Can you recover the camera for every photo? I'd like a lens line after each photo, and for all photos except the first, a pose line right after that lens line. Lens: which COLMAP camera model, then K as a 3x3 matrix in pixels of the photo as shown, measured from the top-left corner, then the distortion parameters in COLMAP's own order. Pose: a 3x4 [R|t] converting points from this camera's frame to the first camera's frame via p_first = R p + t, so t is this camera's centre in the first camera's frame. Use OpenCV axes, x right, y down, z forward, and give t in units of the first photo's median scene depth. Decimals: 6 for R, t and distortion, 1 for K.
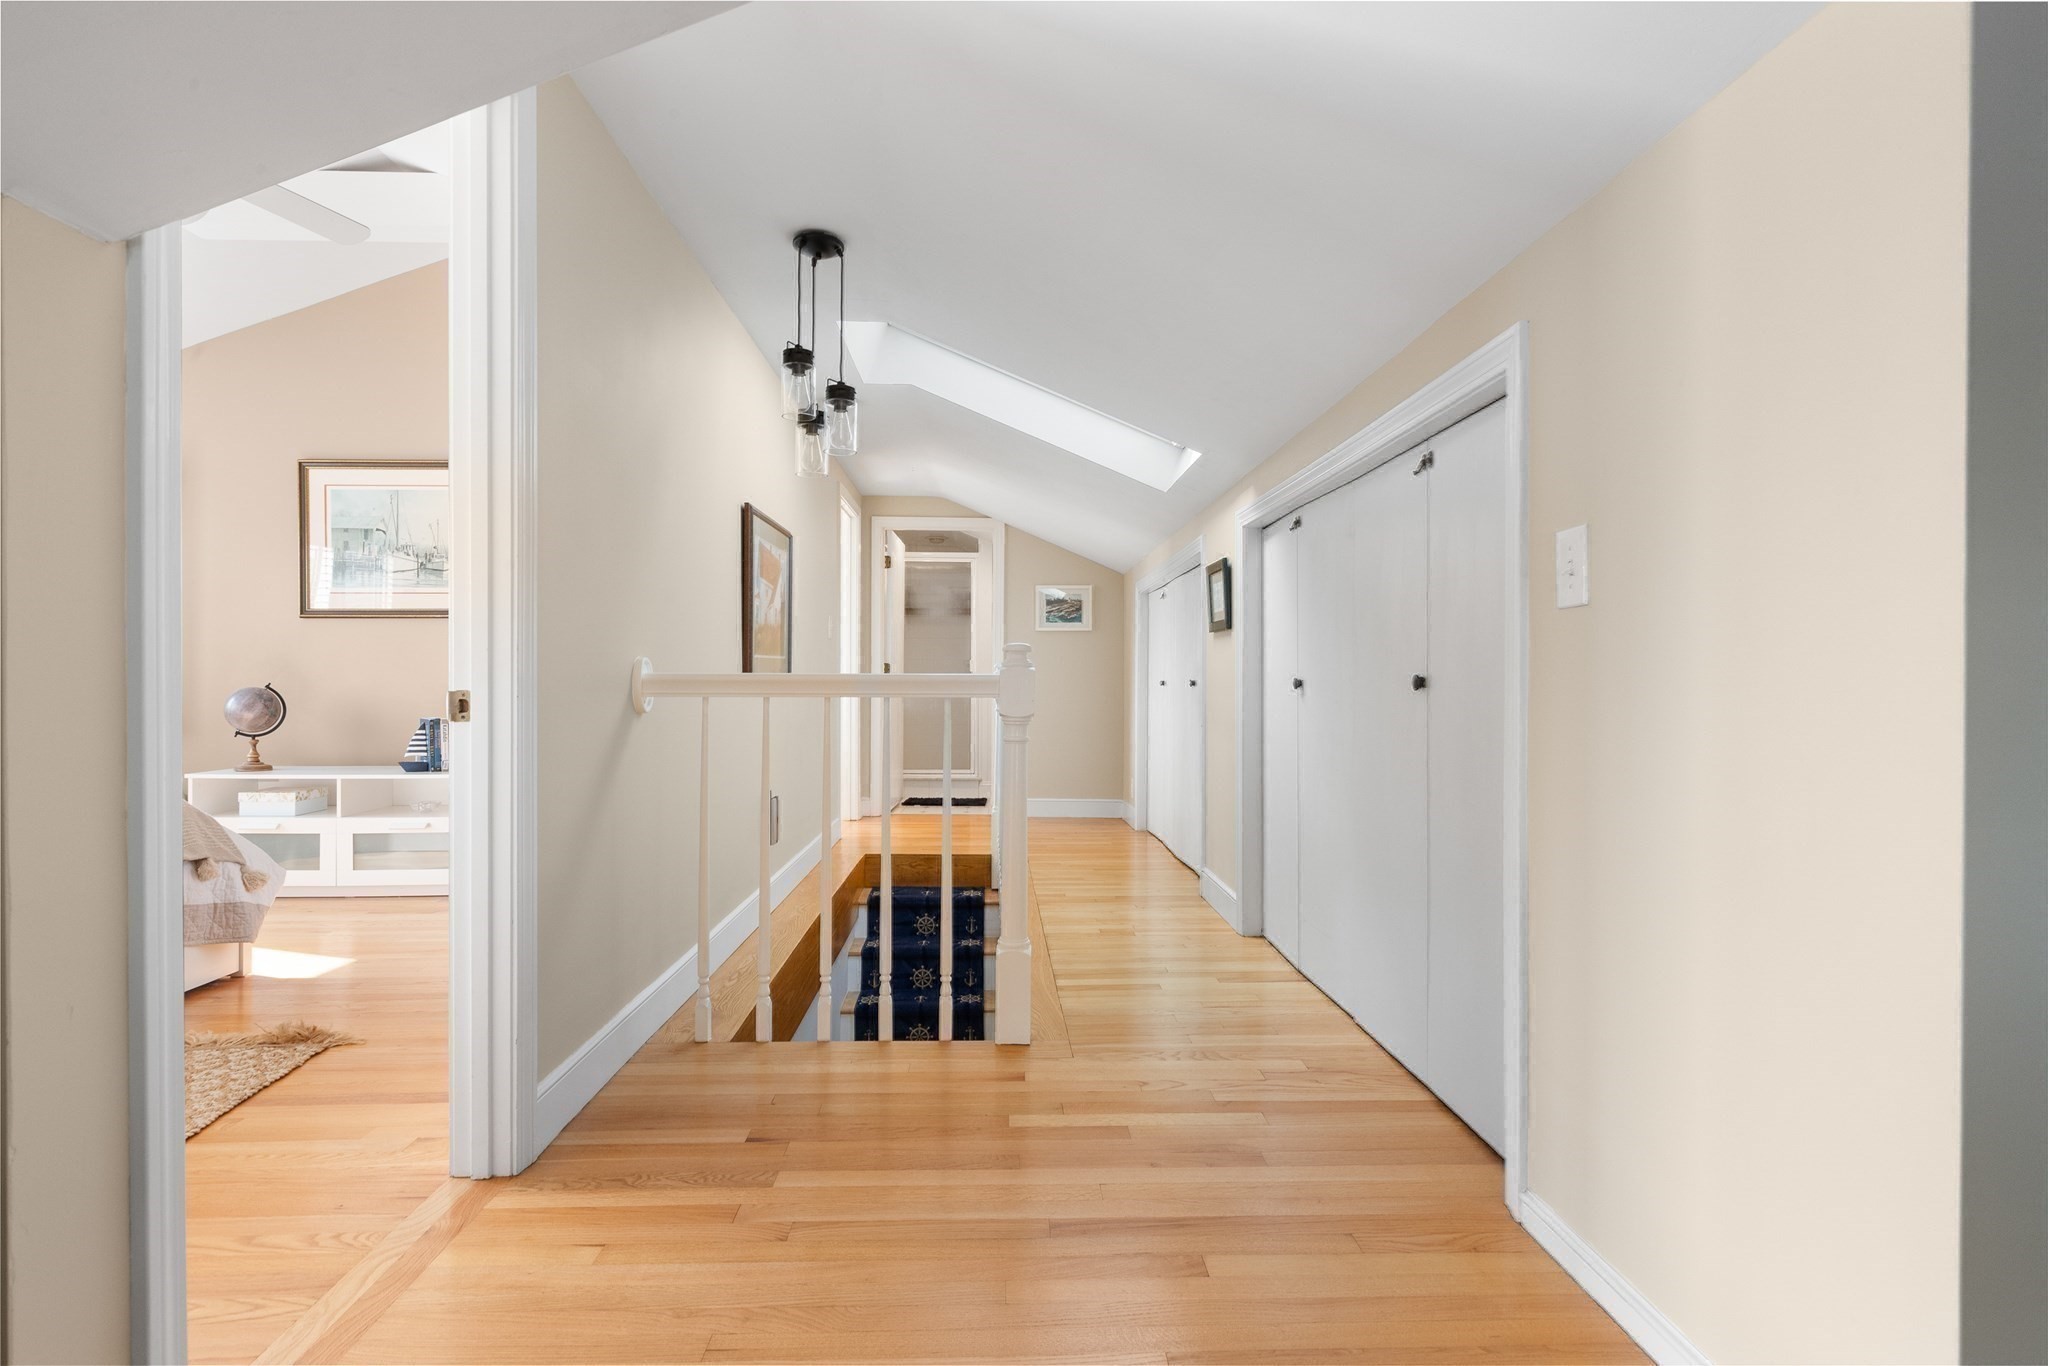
lens RADIAL K [[1041.5, 0, 1030.1], [0, 1041.5, 685.4], [0, 0, 1]] dist [-0.000511, -0.000271]
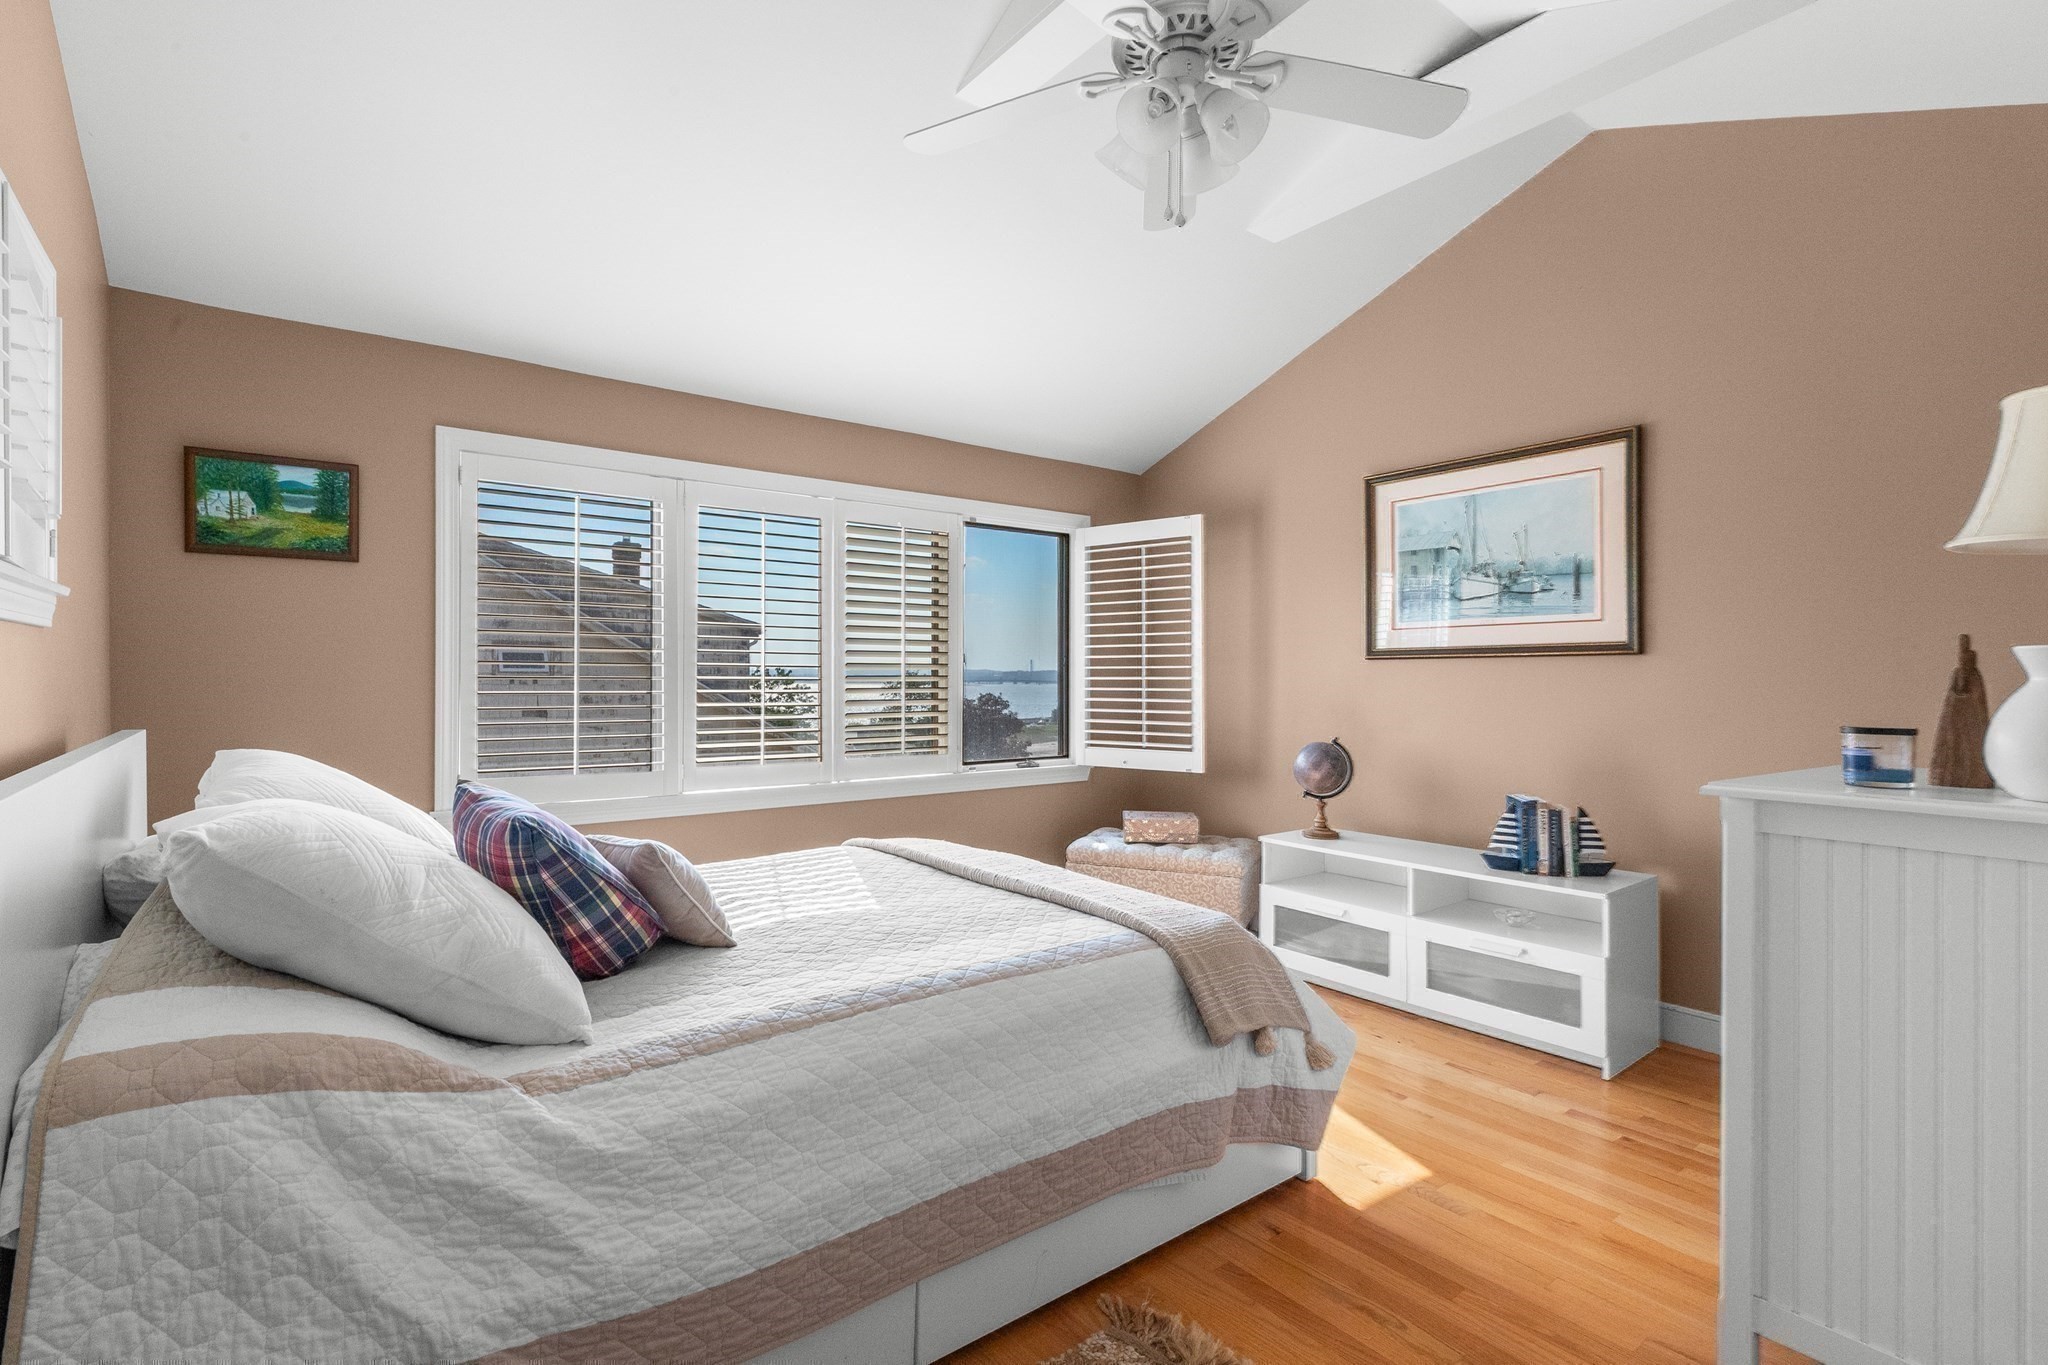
lens RADIAL K [[957.6, 0, 1027.0], [0, 957.6, 680.5], [0, 0, 1]] dist [-0.021358, -0.000162]
pose [[0.589766, 0.002666, -0.807570, -0.241725], [-0.004172, 0.999991, 0.000254, -0.049365], [0.807564, 0.003220, 0.589772, 0.324403]]
